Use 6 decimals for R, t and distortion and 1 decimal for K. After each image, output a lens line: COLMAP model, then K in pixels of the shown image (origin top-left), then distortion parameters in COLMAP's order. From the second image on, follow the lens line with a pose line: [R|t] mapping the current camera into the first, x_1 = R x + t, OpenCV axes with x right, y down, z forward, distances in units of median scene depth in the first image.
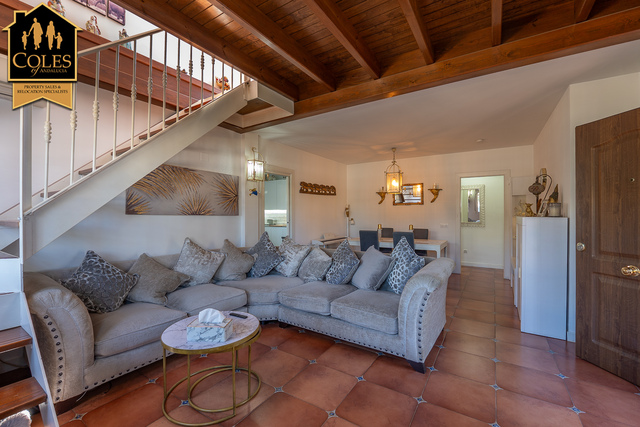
lens RADIAL K [[265.5, 0, 319.2], [0, 265.5, 212.1], [0, 0, 1]] dist [-0.000180, 0.000043]
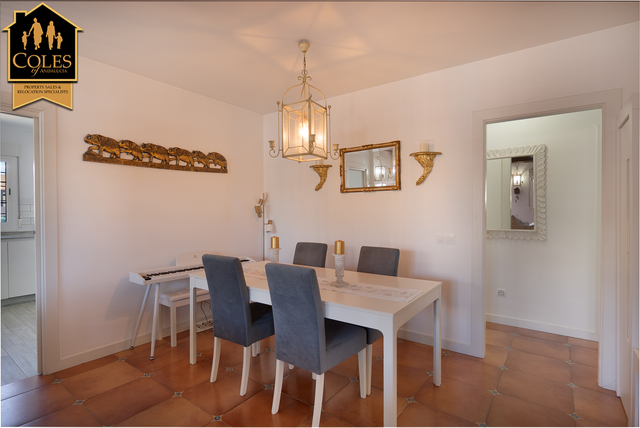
lens RADIAL K [[331.2, 0, 319.5], [0, 331.2, 214.3], [0, 0, 1]] dist [0.005412, 0.000393]
pose [[0.999000, -0.001194, -0.044700, 0.282567], [0.001908, 0.999871, 0.015935, 0.002743], [0.044675, -0.016005, 0.998873, 0.447222]]
